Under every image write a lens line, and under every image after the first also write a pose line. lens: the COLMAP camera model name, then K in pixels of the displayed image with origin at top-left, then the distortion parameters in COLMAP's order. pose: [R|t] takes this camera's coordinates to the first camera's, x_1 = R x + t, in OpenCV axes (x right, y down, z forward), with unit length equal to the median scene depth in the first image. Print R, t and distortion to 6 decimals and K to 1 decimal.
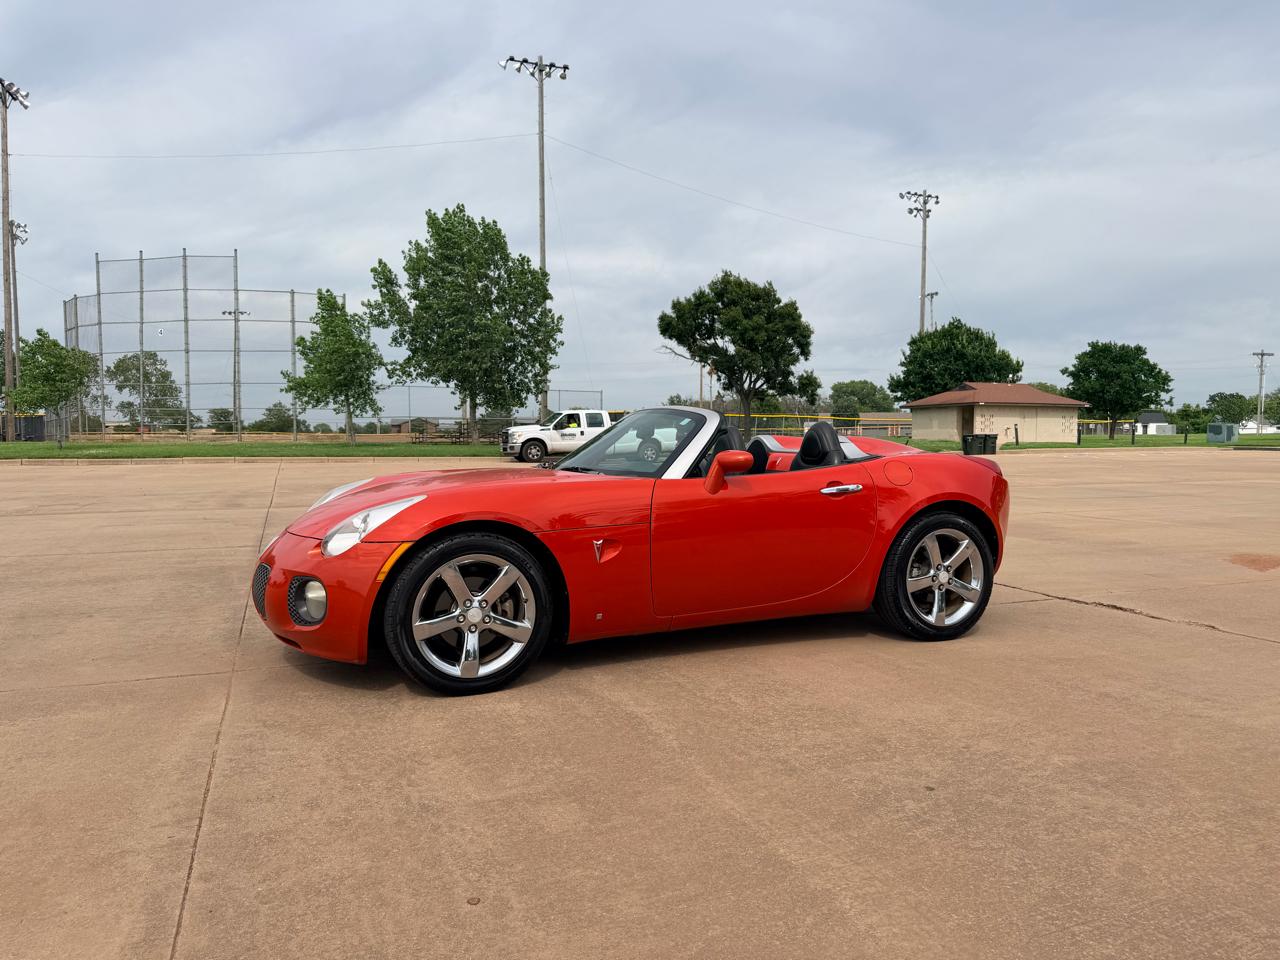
lens RADIAL K [[897.0, 0, 639.6], [0, 897.0, 485.7], [0, 0, 1]] dist [0.078225, -0.105395]
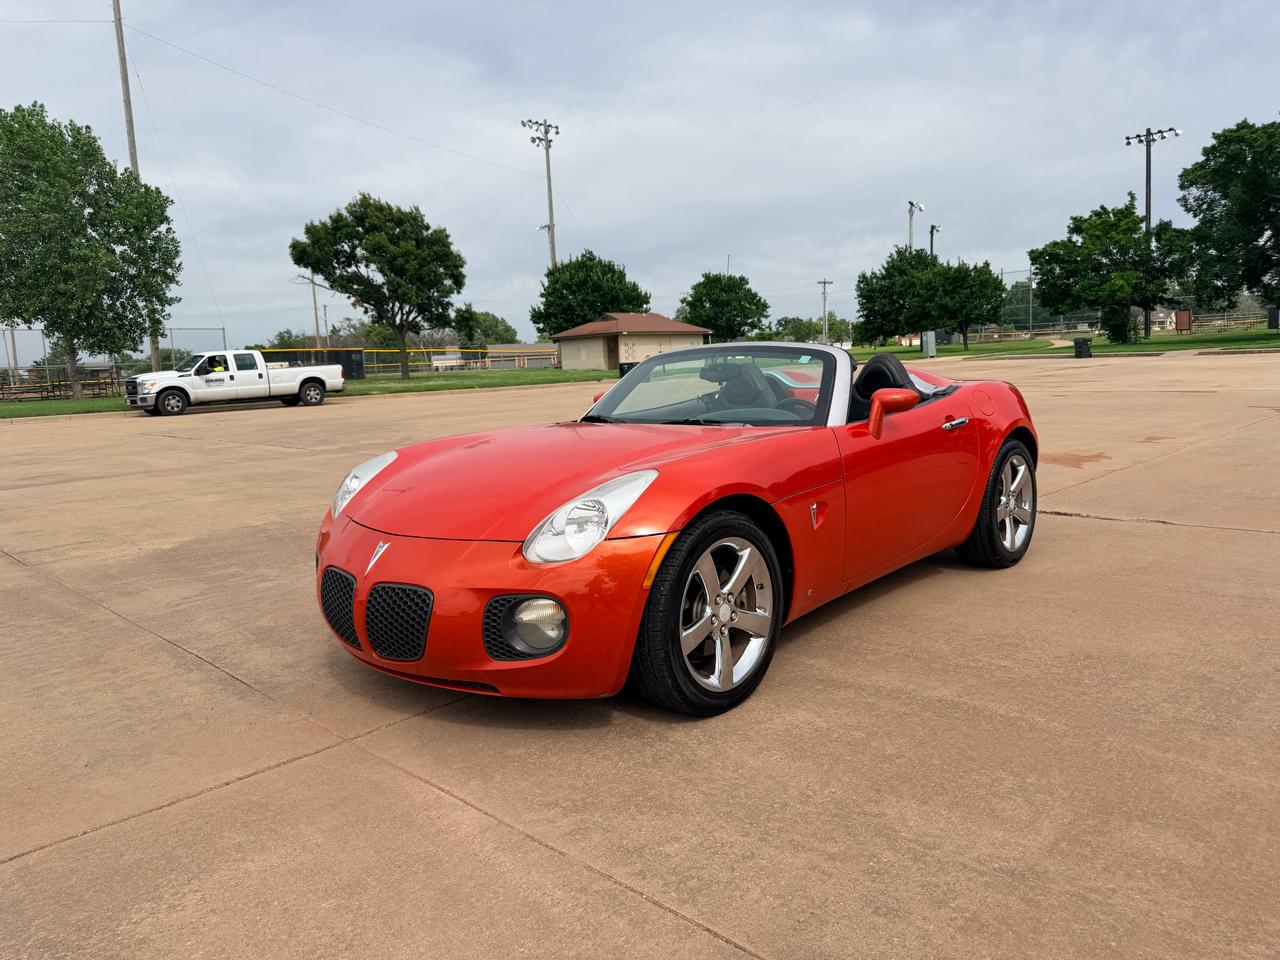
lens RADIAL K [[899.5, 0, 640.0], [0, 899.5, 480.0], [0, 0, 1]] dist [0.104270, -0.165496]
pose [[0.914449, -0.093467, 0.393760, -0.053722], [0.067025, 0.994506, 0.080411, -0.004172], [-0.399112, -0.047140, 0.915690, 0.028929]]
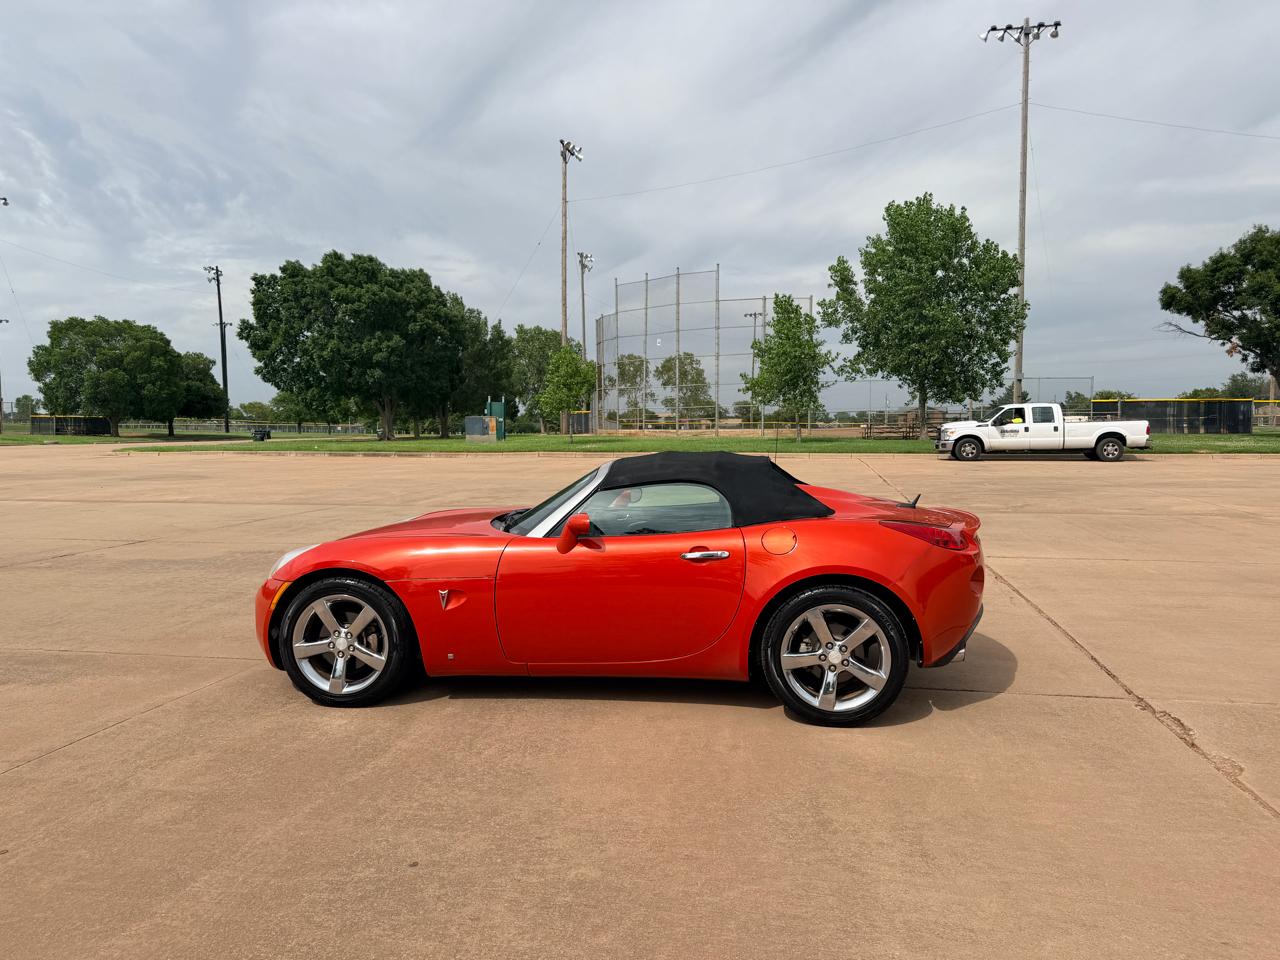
lens RADIAL K [[890.1, 0, 640.0], [0, 890.1, 480.0], [0, 0, 1]] dist [0.084865, -0.129063]
pose [[0.848532, 0.028983, -0.528349, 0.078144], [-0.024396, 0.999580, 0.015652, -0.010605], [0.528581, -0.000392, 0.848883, 0.016086]]
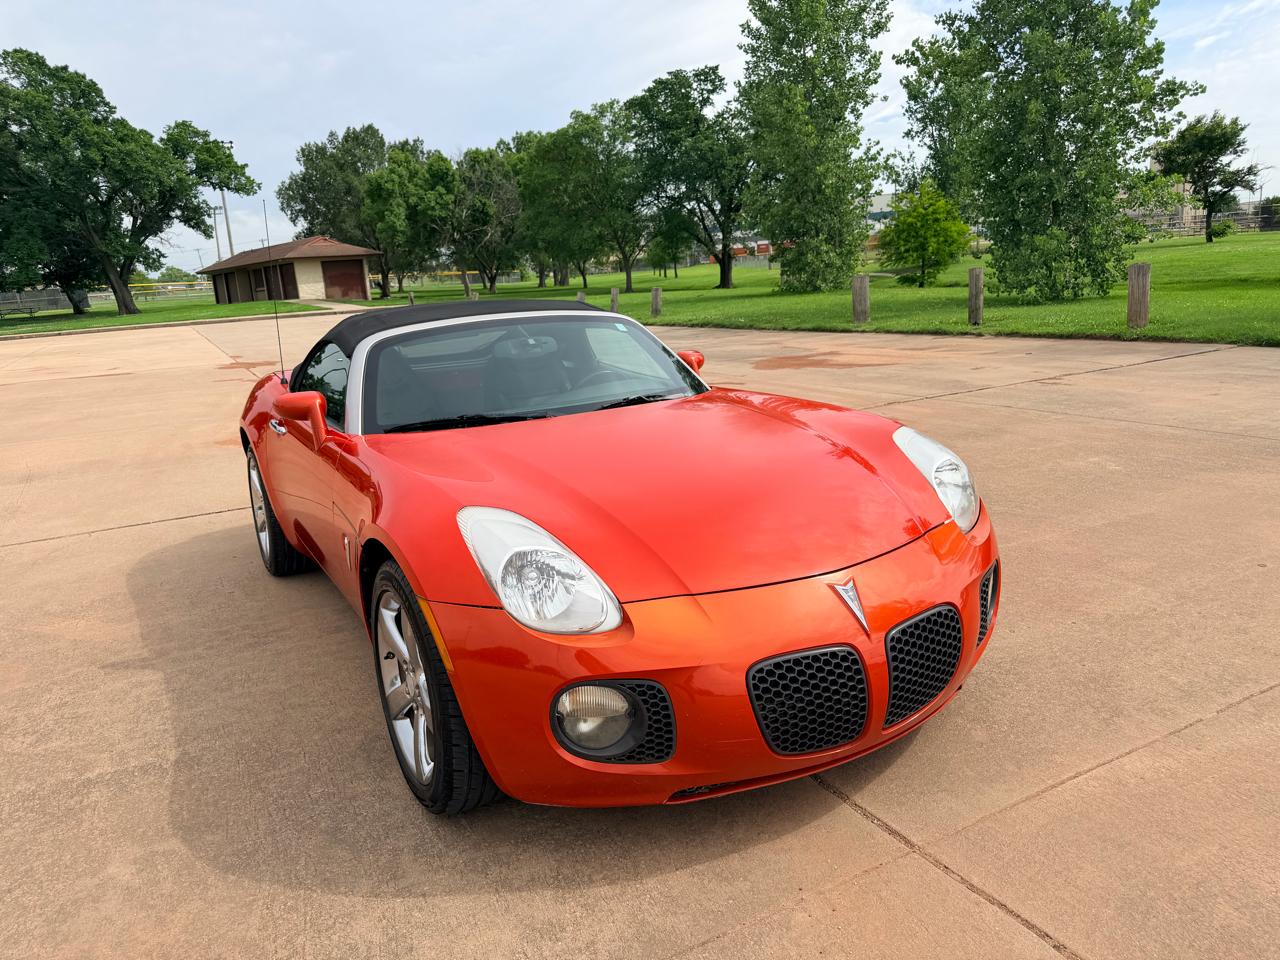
lens RADIAL K [[906.3, 0, 649.8], [0, 906.3, 481.2], [0, 0, 1]] dist [0.056063, -0.082966]
pose [[-0.111912, -0.215346, 0.970104, -0.095722], [0.116969, 0.966595, 0.228061, -0.014464], [-0.986810, 0.138995, -0.082984, 0.125196]]
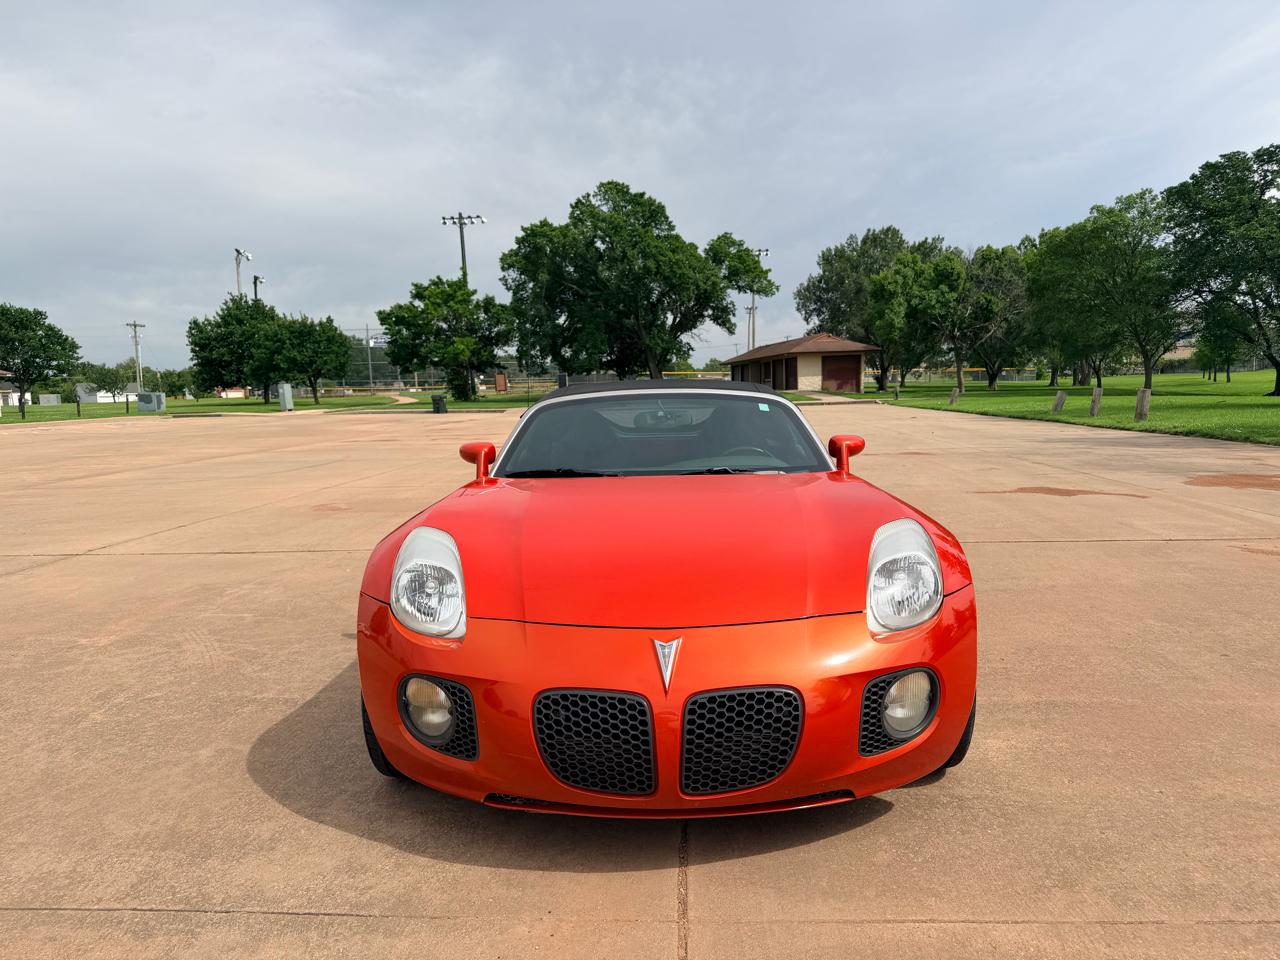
lens RADIAL K [[906.3, 0, 649.8], [0, 906.3, 481.2], [0, 0, 1]] dist [0.056063, -0.082966]
pose [[0.417491, -0.100462, 0.903111, -0.096173], [0.074290, 0.994316, 0.076265, -0.008842], [-0.905639, 0.035252, 0.422581, 0.085068]]
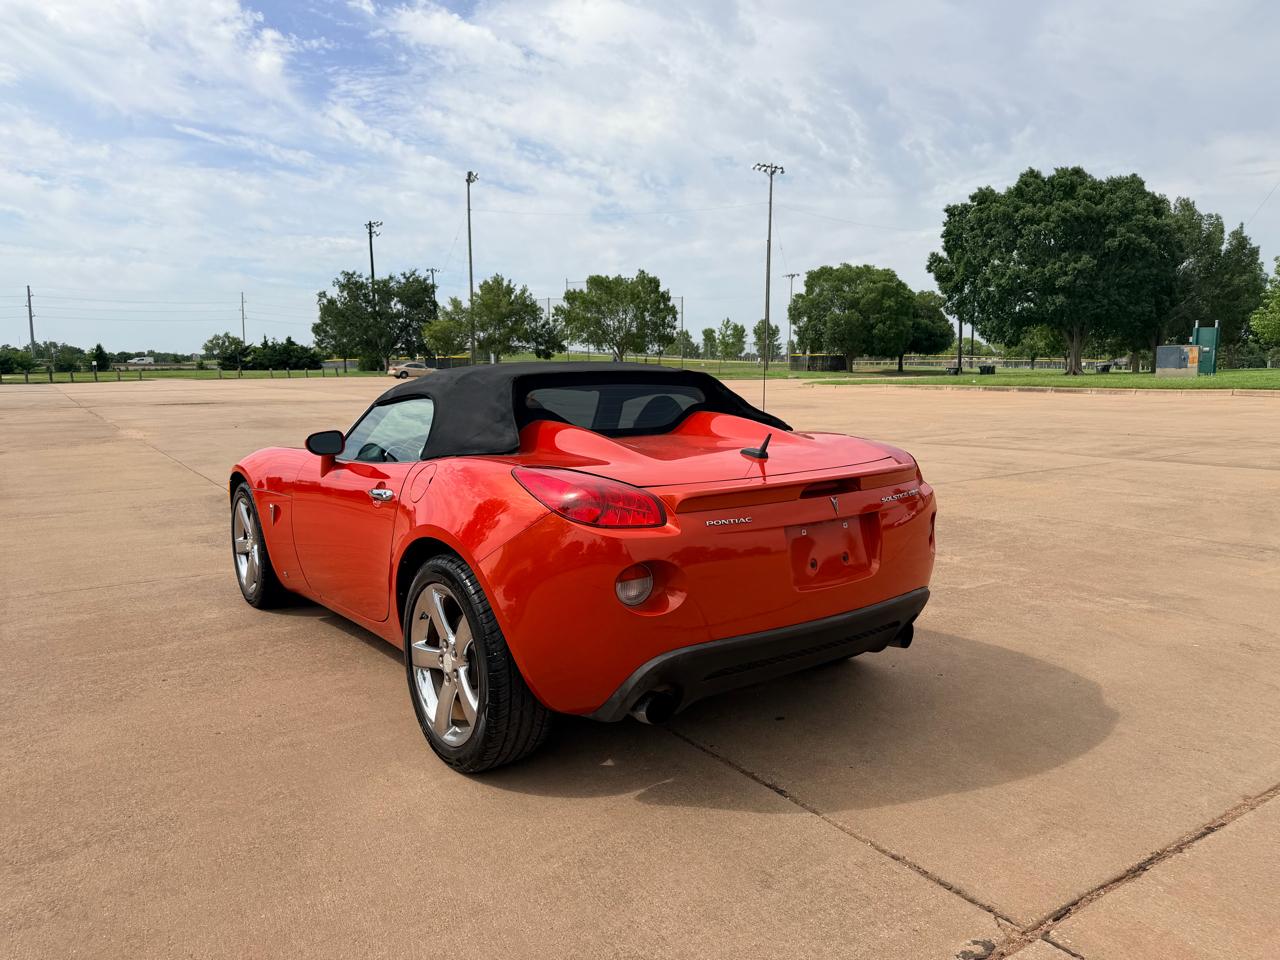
lens RADIAL K [[893.9, 0, 646.2], [0, 893.9, 481.4], [0, 0, 1]] dist [0.069742, -0.094913]
pose [[0.225253, 0.121640, -0.966677, 0.113826], [-0.043779, 0.992437, 0.114681, -0.011575], [0.973316, 0.016488, 0.228874, 0.120937]]
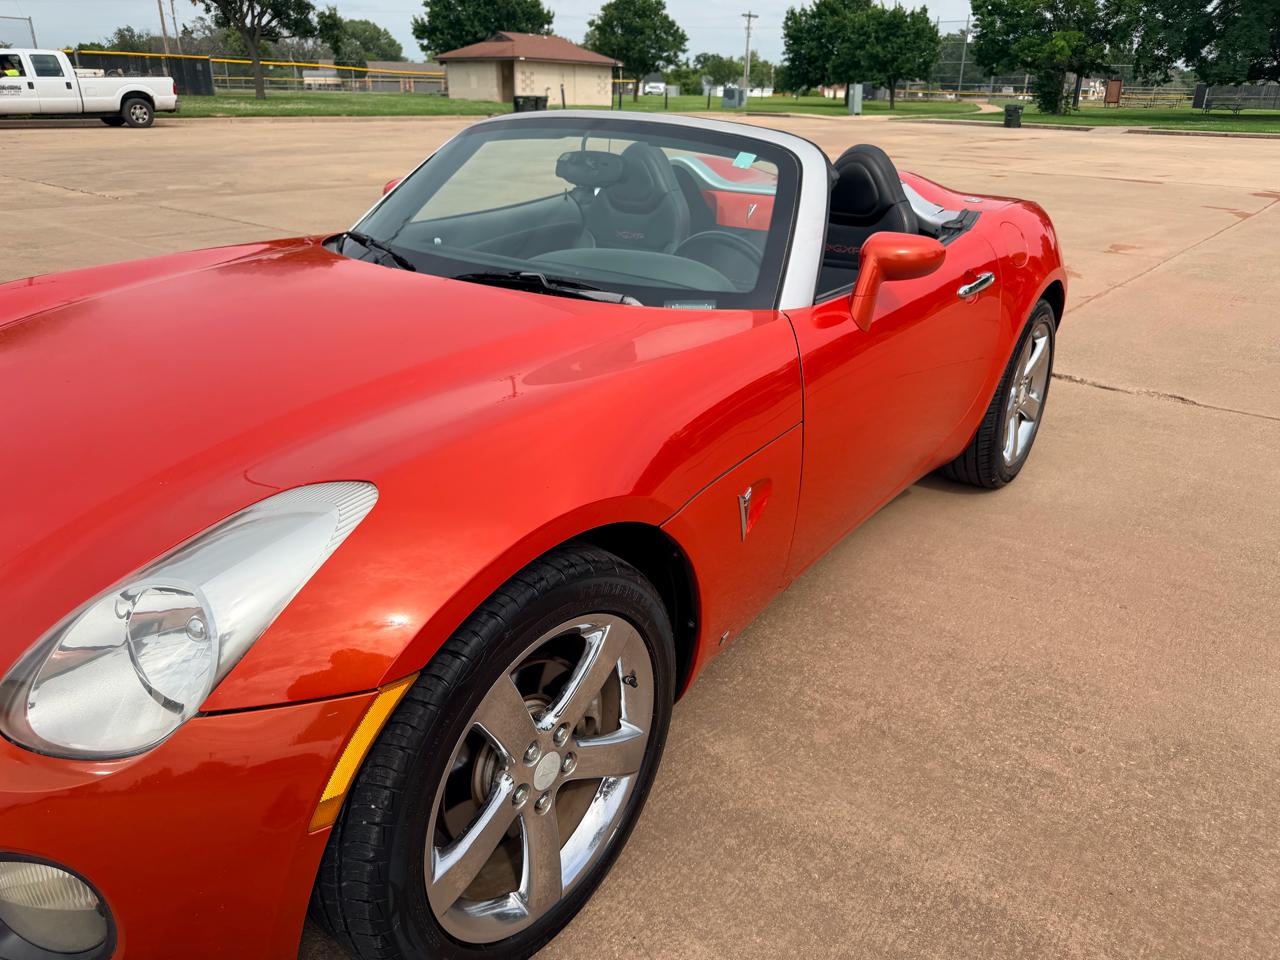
lens RADIAL K [[921.1, 0, 646.4], [0, 921.1, 484.5], [0, 0, 1]] dist [-0.005091, -0.000254]
pose [[0.868985, -0.175268, 0.462760, -0.029059], [0.005385, 0.938467, 0.345328, -0.009230], [-0.494809, -0.297593, 0.816457, 0.068083]]
